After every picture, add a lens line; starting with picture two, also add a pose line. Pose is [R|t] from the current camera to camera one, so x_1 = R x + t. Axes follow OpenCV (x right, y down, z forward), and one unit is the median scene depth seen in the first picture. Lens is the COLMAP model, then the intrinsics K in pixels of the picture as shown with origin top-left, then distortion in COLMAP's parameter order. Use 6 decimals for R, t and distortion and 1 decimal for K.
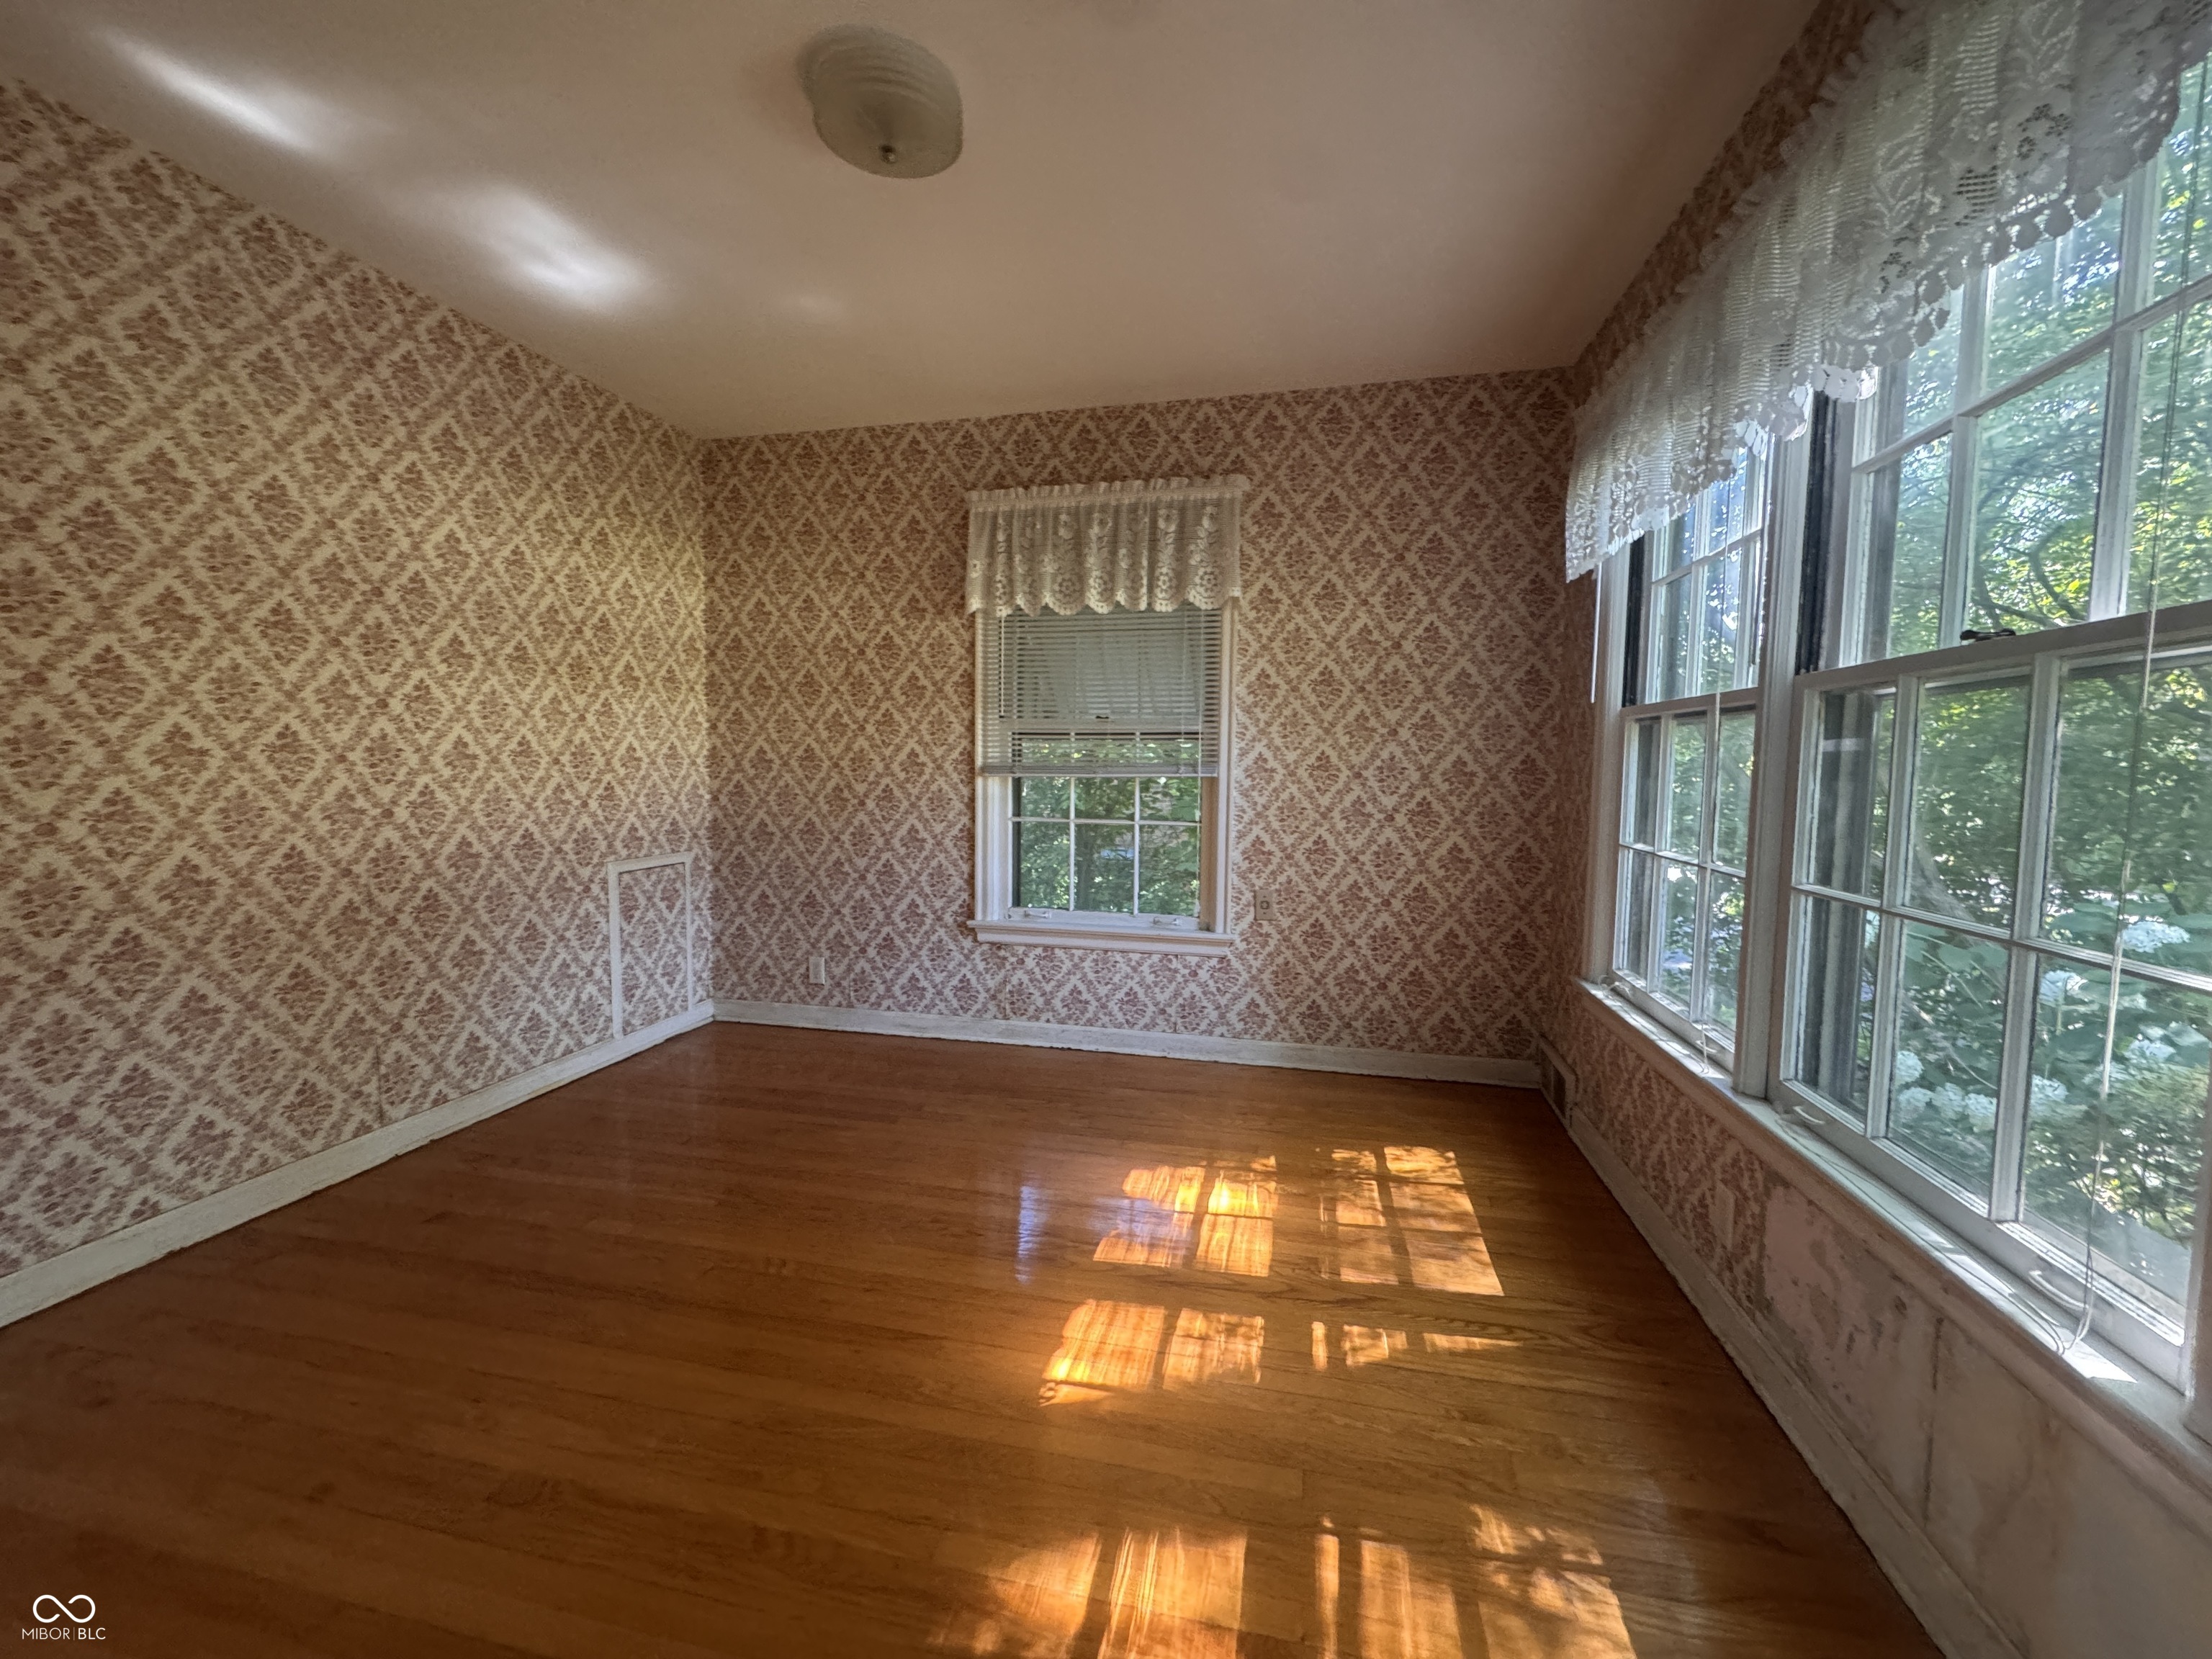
lens RADIAL K [[885.2, 0, 1105.5], [0, 885.2, 828.8], [0, 0, 1]] dist [-0.001414, -0.000061]
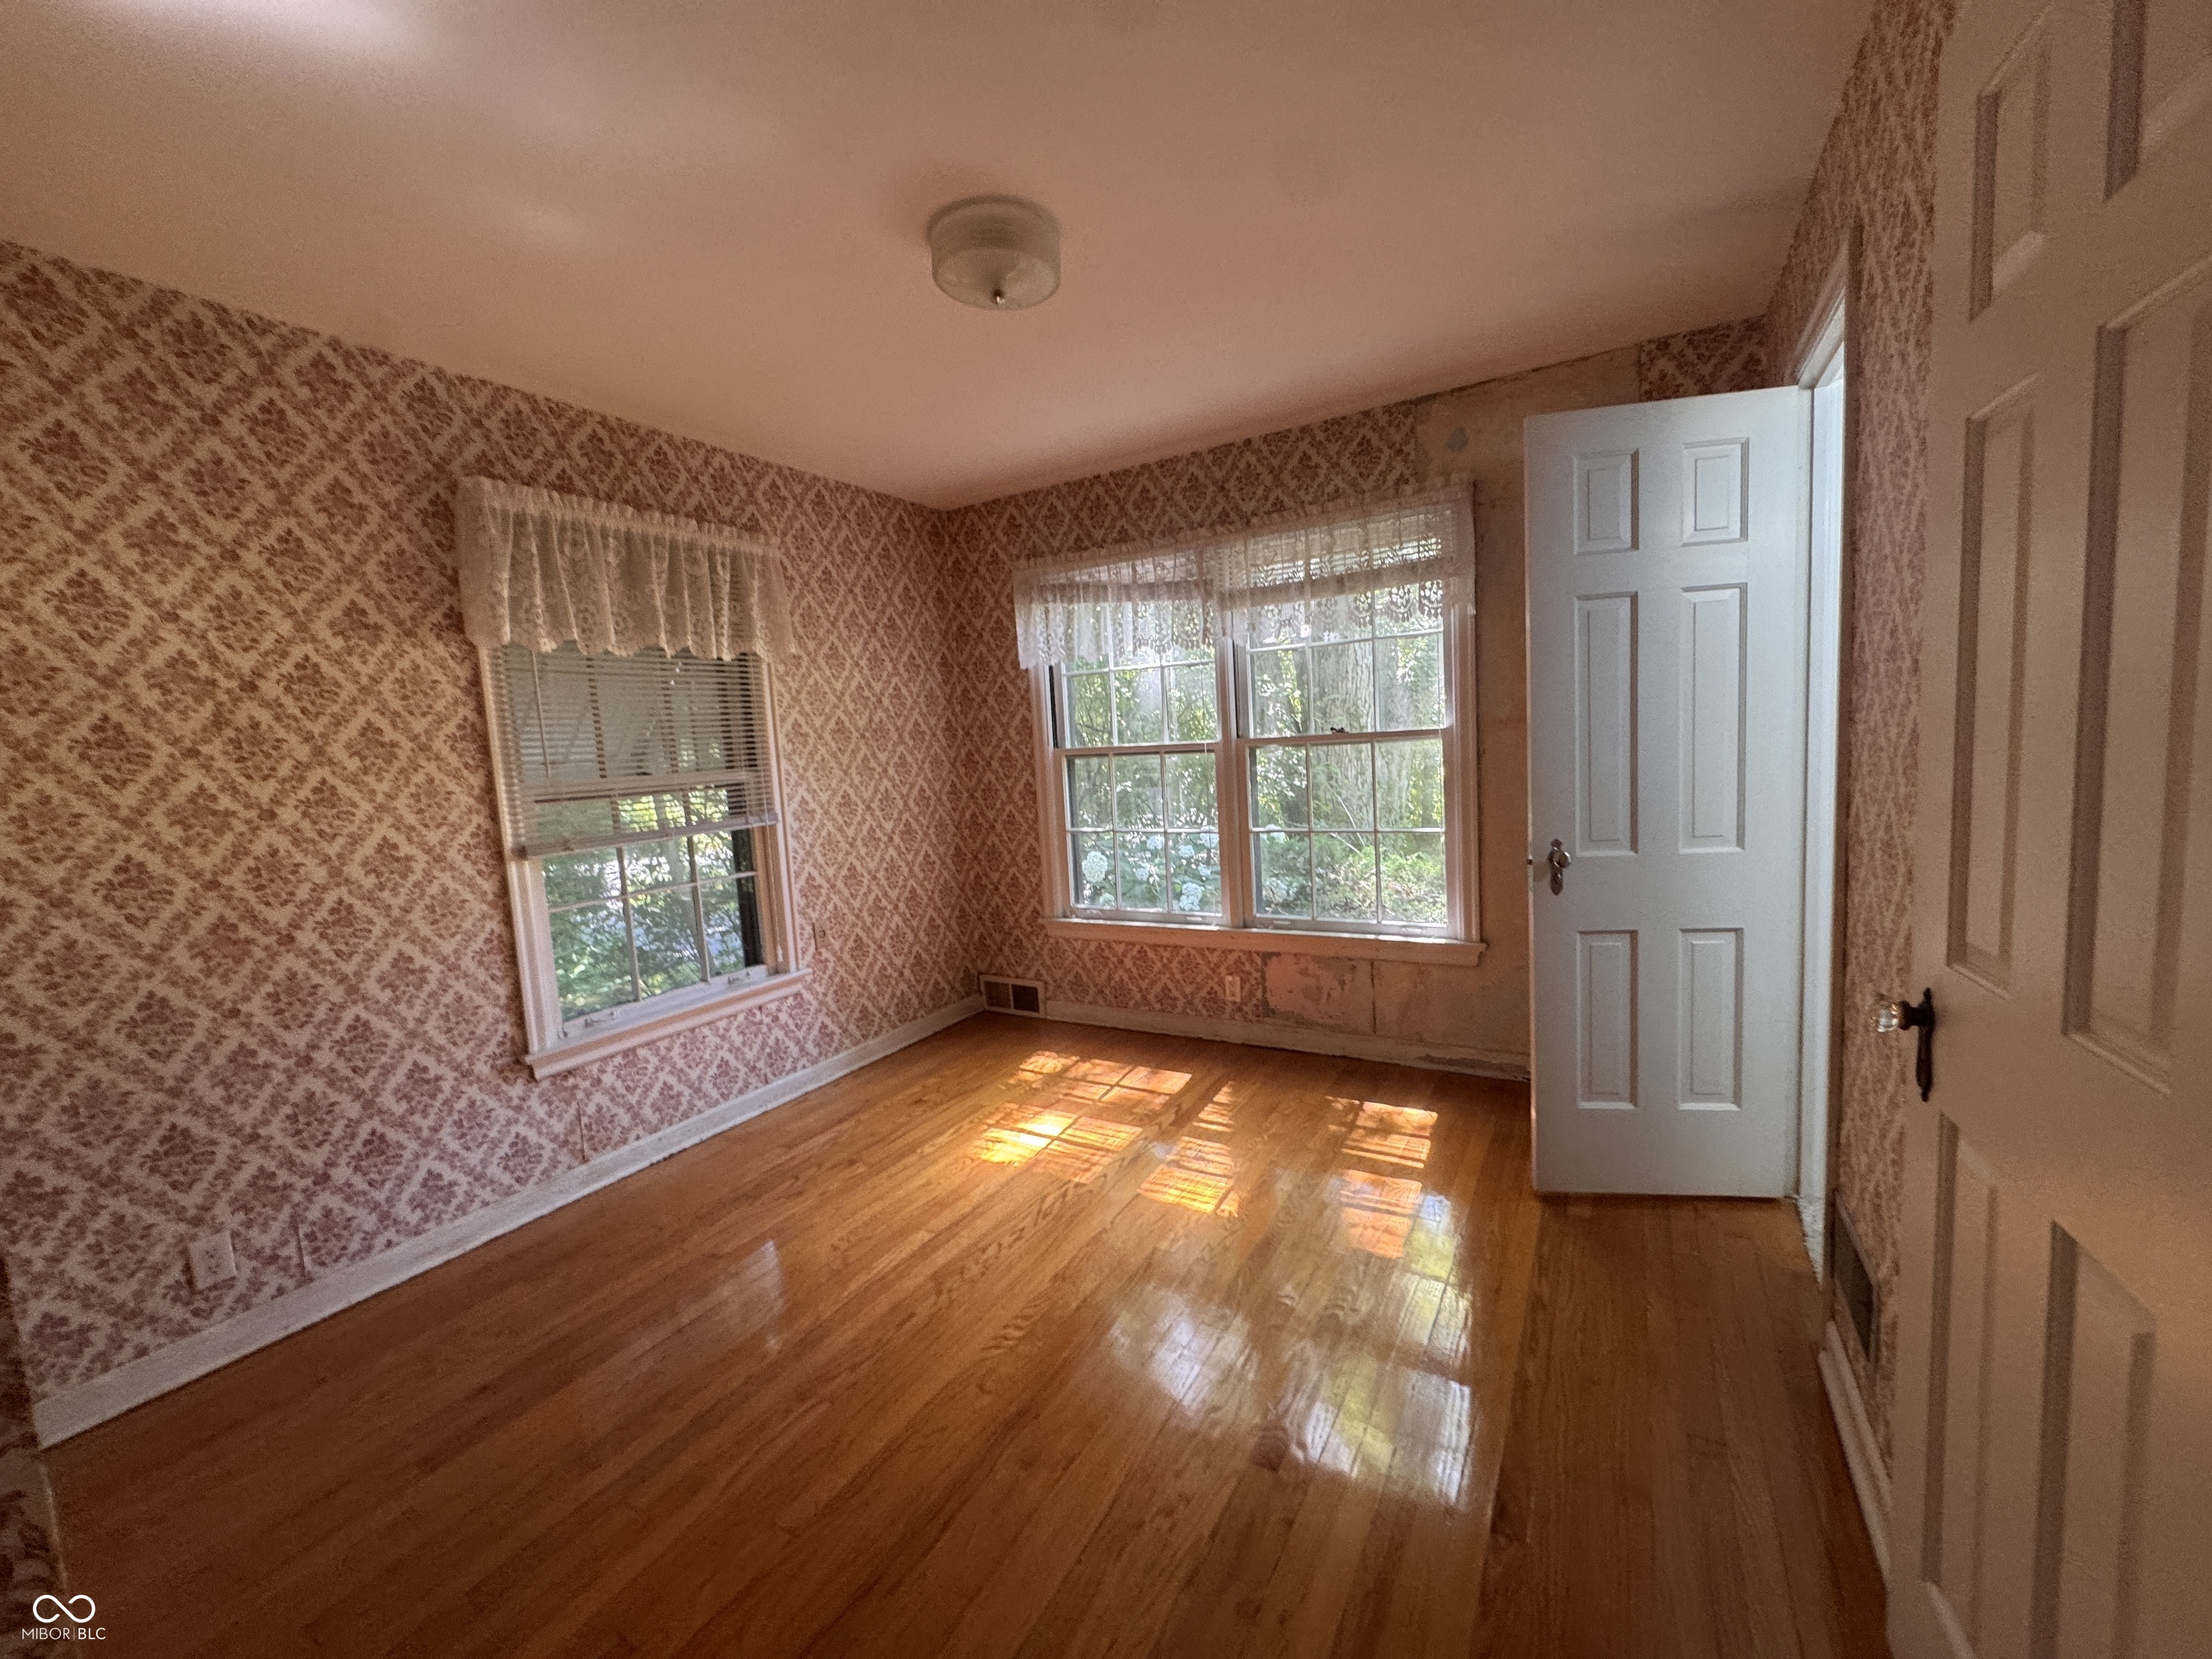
lens RADIAL K [[873.6, 0, 1098.1], [0, 873.6, 832.9], [0, 0, 1]] dist [-0.001279, -0.000073]
pose [[0.310337, -0.126541, 0.942167, -0.728294], [0.132705, 0.987163, 0.088873, -0.089506], [-0.941318, 0.097449, 0.323146, 0.323620]]
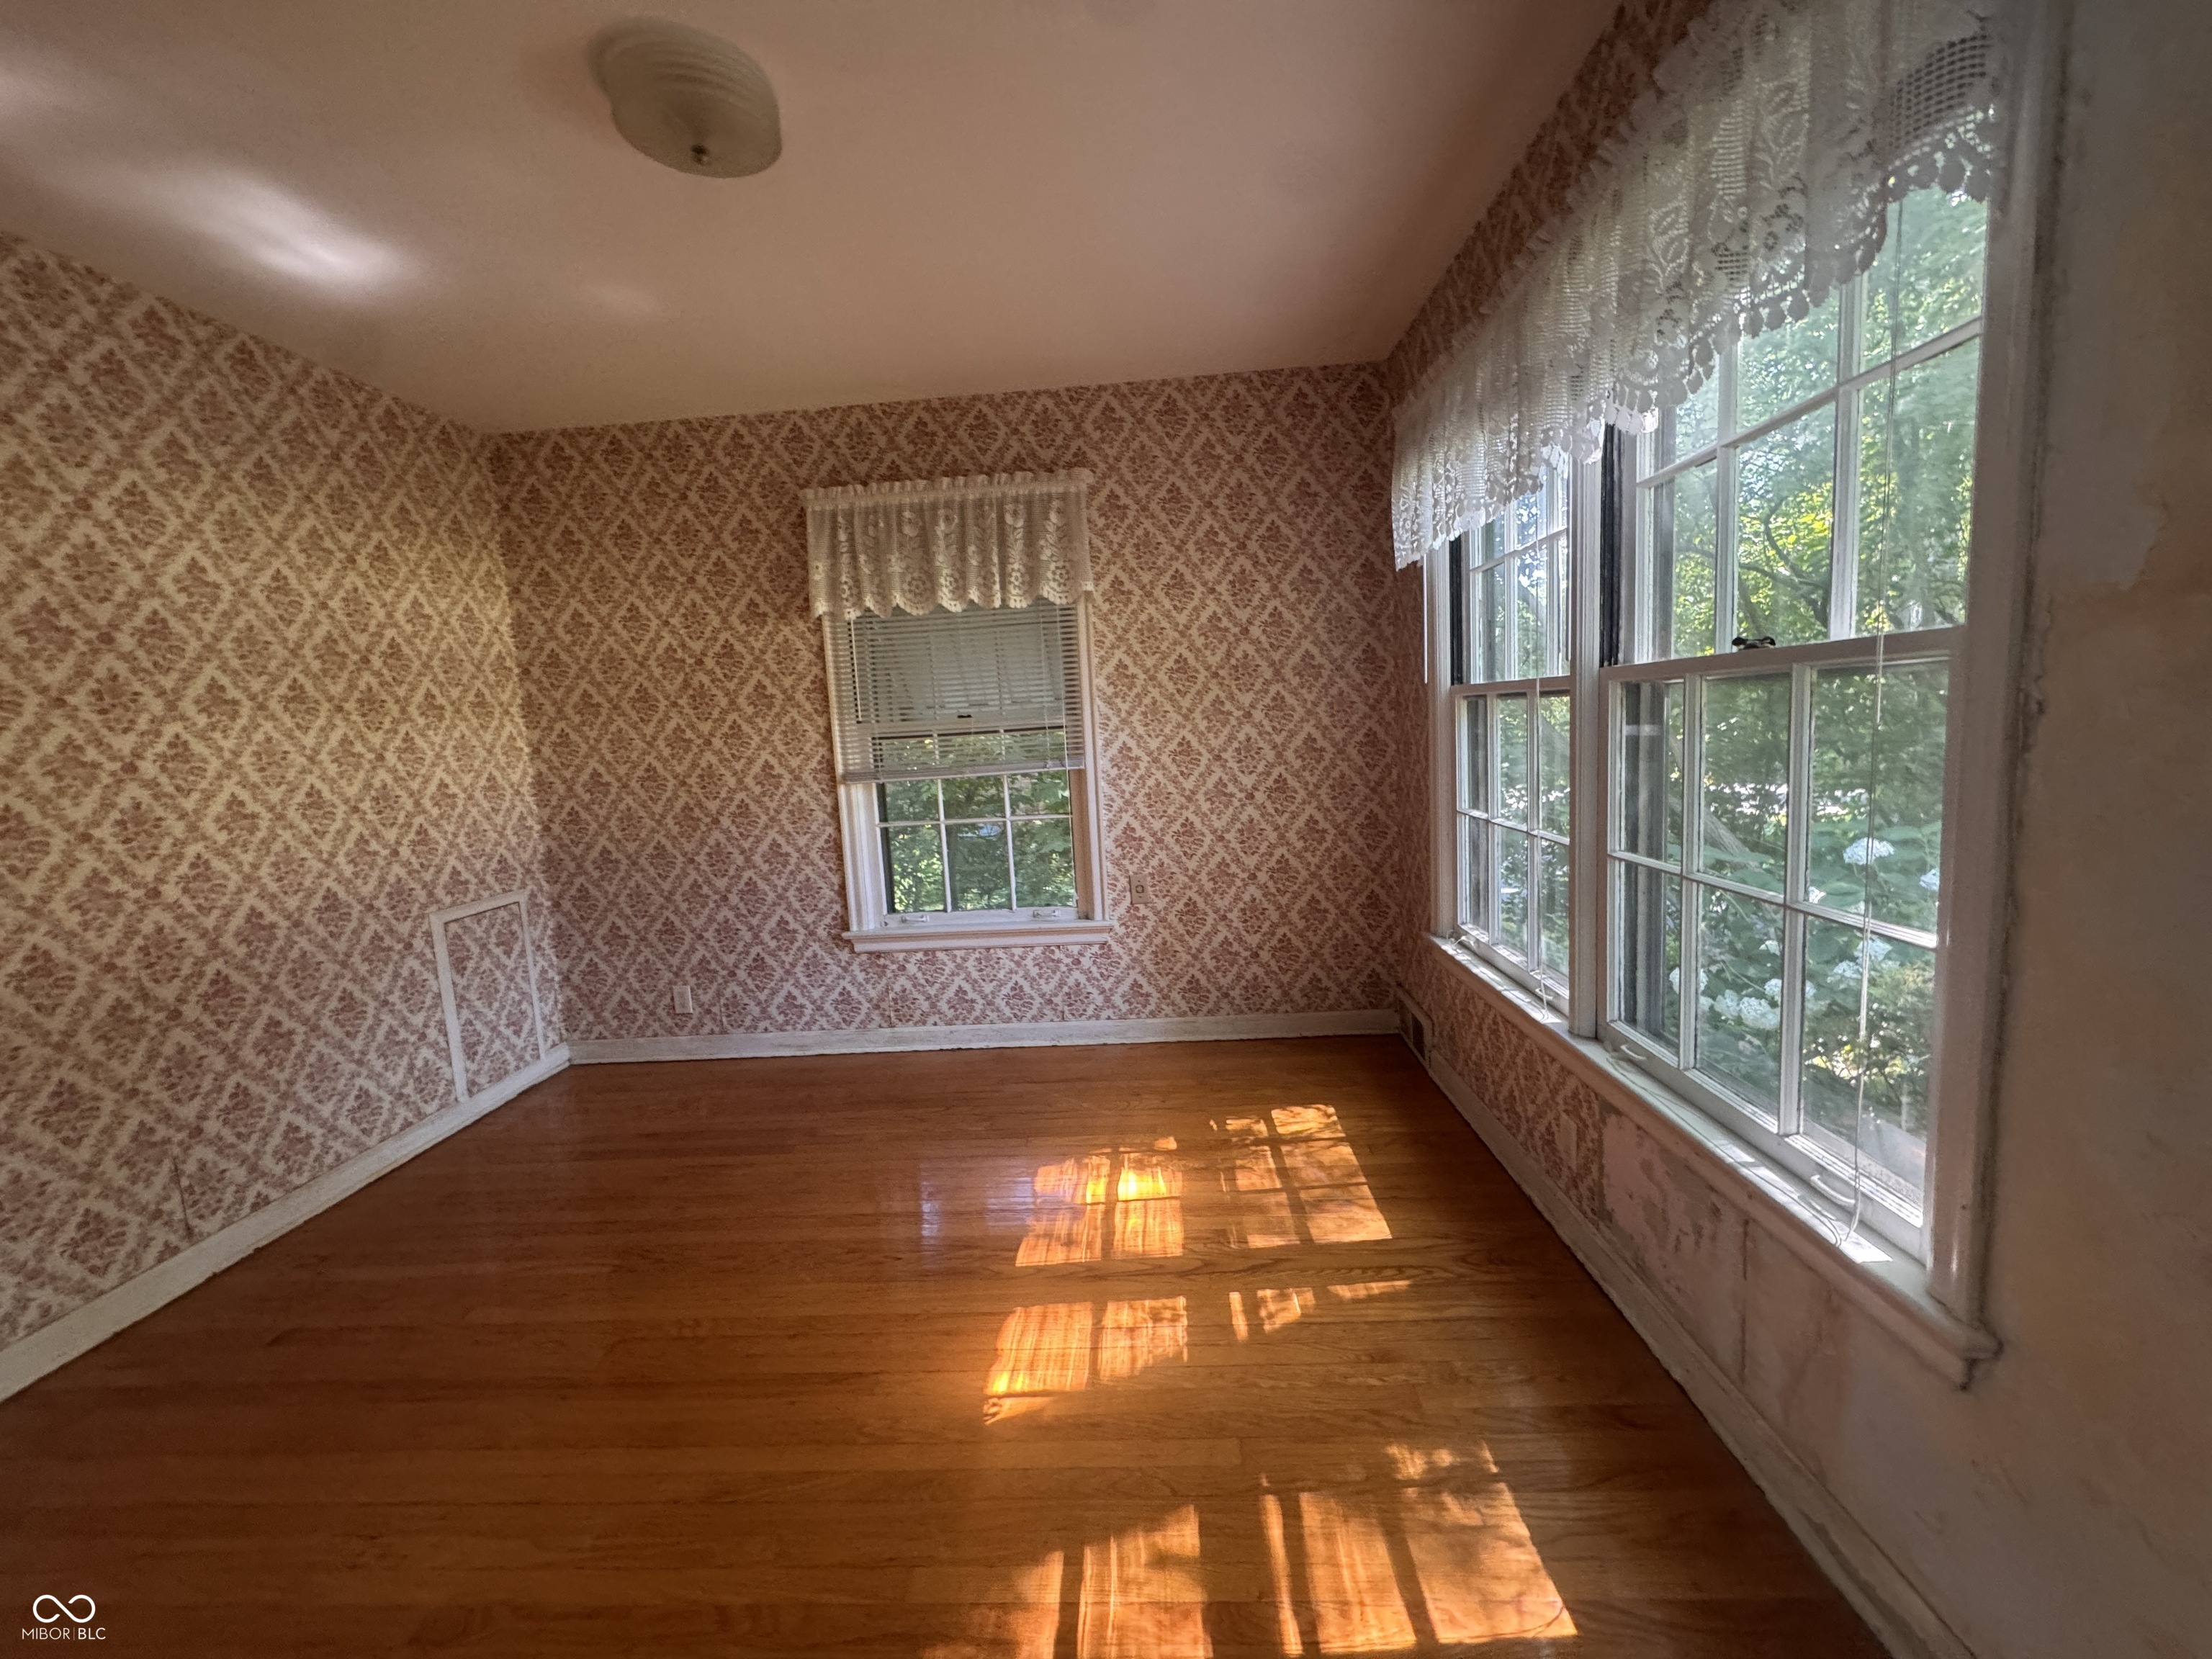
lens RADIAL K [[885.2, 0, 1105.5], [0, 885.2, 828.8], [0, 0, 1]] dist [-0.001414, -0.000061]
pose [[0.982758, -0.086750, 0.163280, -0.022002], [0.079998, 0.995663, 0.047496, -0.036708], [-0.166692, -0.033615, 0.985436, -0.007628]]
